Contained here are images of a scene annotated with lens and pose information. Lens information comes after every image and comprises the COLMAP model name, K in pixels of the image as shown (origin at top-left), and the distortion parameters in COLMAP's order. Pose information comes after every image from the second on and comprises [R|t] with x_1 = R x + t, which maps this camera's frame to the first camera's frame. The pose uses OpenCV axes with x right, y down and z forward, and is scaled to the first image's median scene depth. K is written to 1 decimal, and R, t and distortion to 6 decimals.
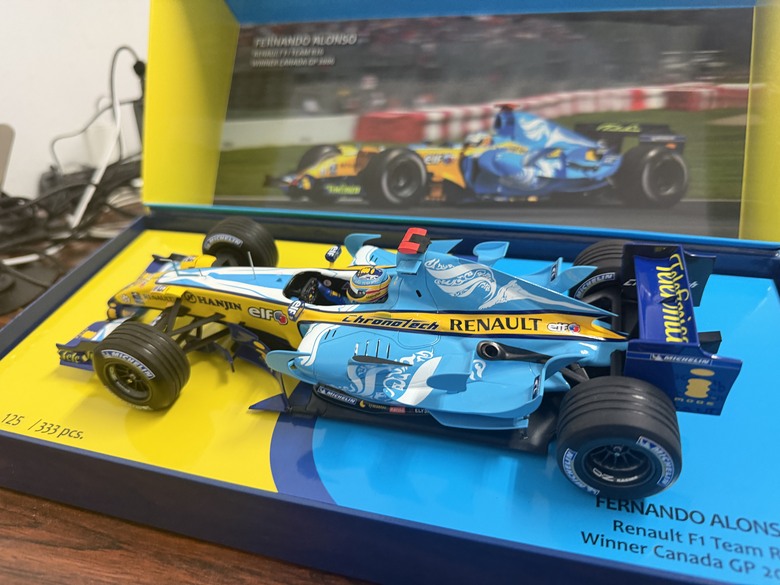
lens RADIAL K [[570.2, 0, 392.5], [0, 570.2, 293.8], [0, 0, 1]] dist [0.084410, -0.225371]
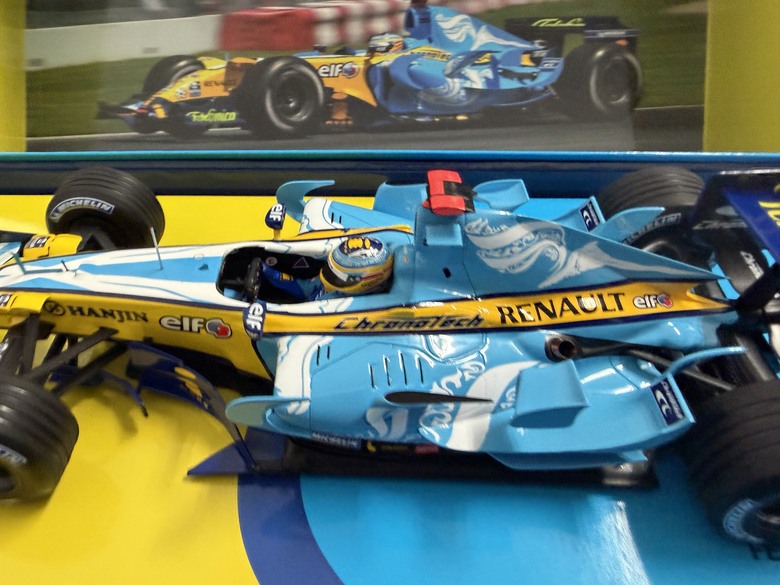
lens RADIAL K [[566.3, 0, 327.7], [0, 566.3, 289.9], [0, 0, 1]] dist [-0.010457, 0.014080]
pose [[0.971720, -0.112414, 0.207661, -0.138347], [0.086423, 0.987705, 0.130272, -0.048048], [-0.219752, -0.108641, 0.969488, 0.255377]]
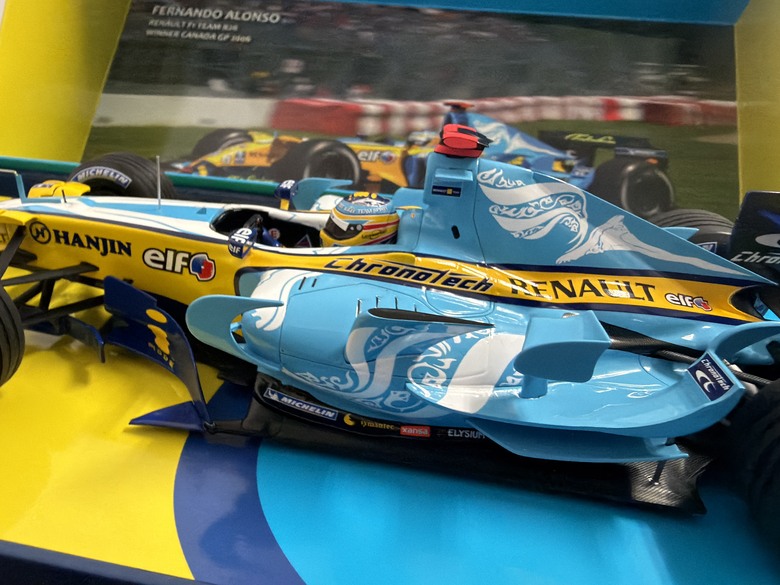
lens RADIAL K [[566.0, 0, 333.6], [0, 566.0, 290.0], [0, 0, 1]] dist [-0.001508, 0.025298]
pose [[0.981833, 0.086384, 0.168945, -0.109010], [-0.056604, 0.983162, -0.173745, 0.105799], [-0.181109, 0.161026, 0.970191, 0.288659]]
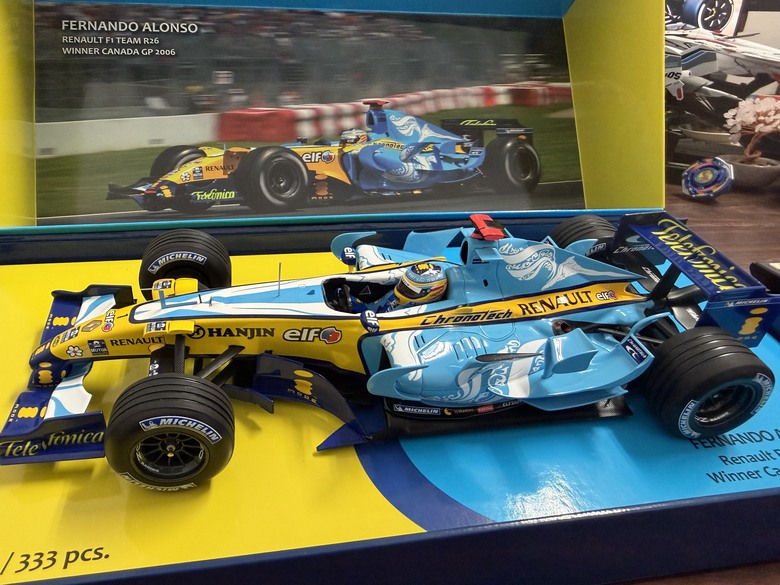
lens RADIAL K [[562.4, 0, 343.0], [0, 562.4, 294.9], [0, 0, 1]] dist [-0.004688, 0.002804]
pose [[0.887141, -0.137632, 0.440498, -0.363247], [0.145438, 0.989235, 0.016179, -0.019085], [-0.437982, 0.049712, 0.897608, 0.167297]]
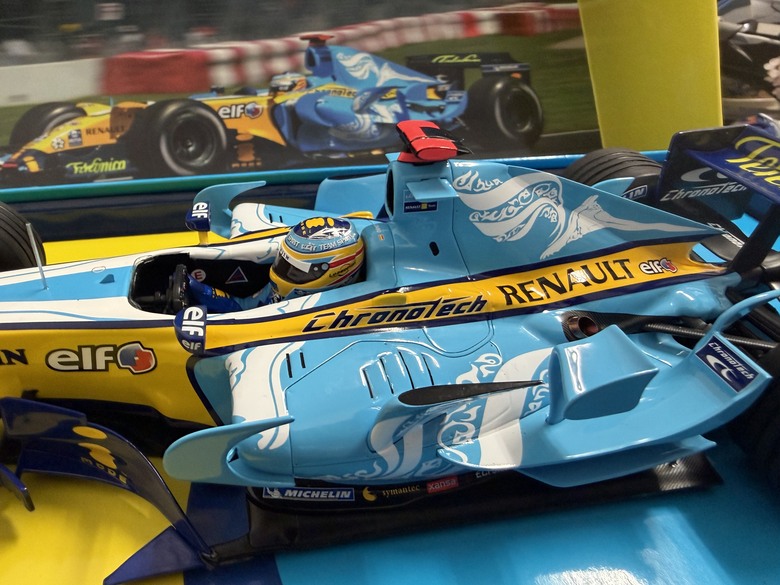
lens RADIAL K [[571.6, 0, 341.6], [0, 571.6, 292.5], [0, 0, 1]] dist [-0.026223, 0.051337]
pose [[0.892379, -0.166730, 0.419357, -0.156677], [0.186872, 0.982359, -0.007088, 0.016444], [-0.410778, 0.084691, 0.907794, 0.359529]]
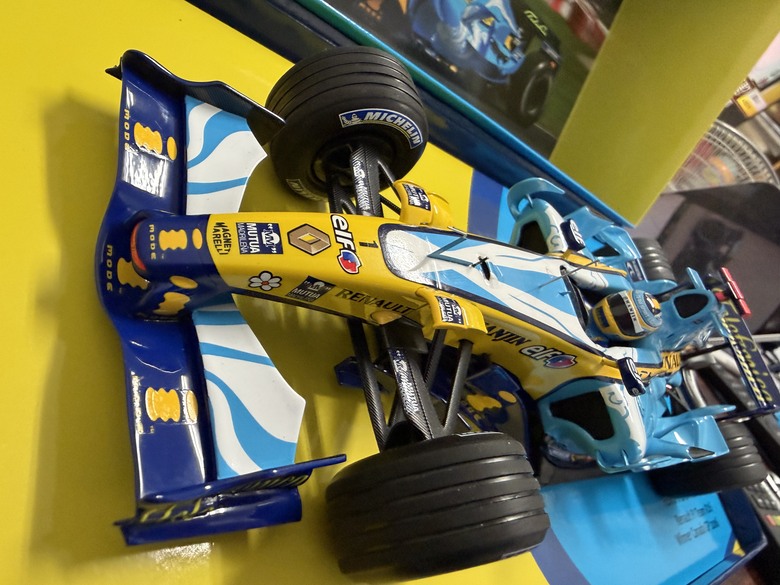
lens RADIAL K [[566.3, 0, 331.4], [0, 566.3, 288.1], [0, 0, 1]] dist [-0.008569, 0.021996]
pose [[0.559509, -0.054454, 0.827034, -0.556447], [-0.373205, 0.874404, 0.310056, -0.081716], [-0.740046, -0.482132, 0.468914, 0.635495]]
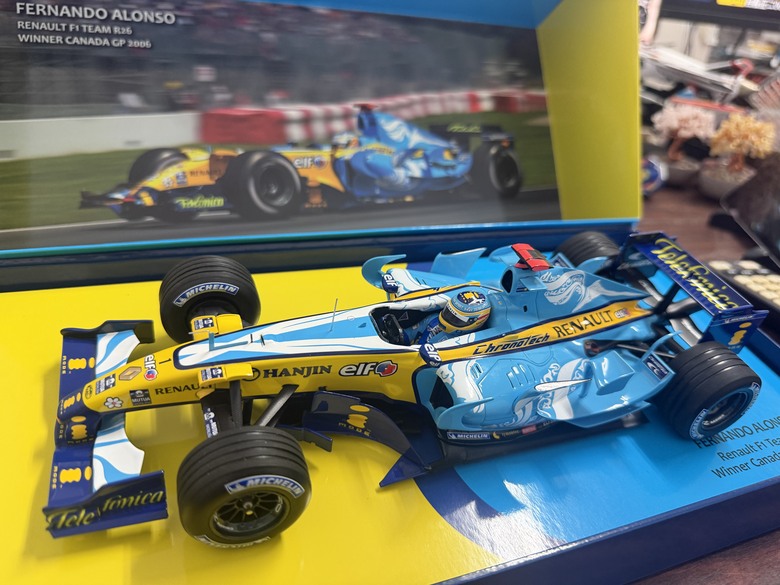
lens RADIAL K [[574.3, 0, 385.8], [0, 574.3, 295.2], [0, 0, 1]] dist [0.056105, -0.193608]
pose [[0.777848, -0.177819, 0.602771, -0.464108], [0.160881, 0.983517, 0.082530, -0.091067], [-0.607511, 0.032778, 0.793635, 0.222961]]
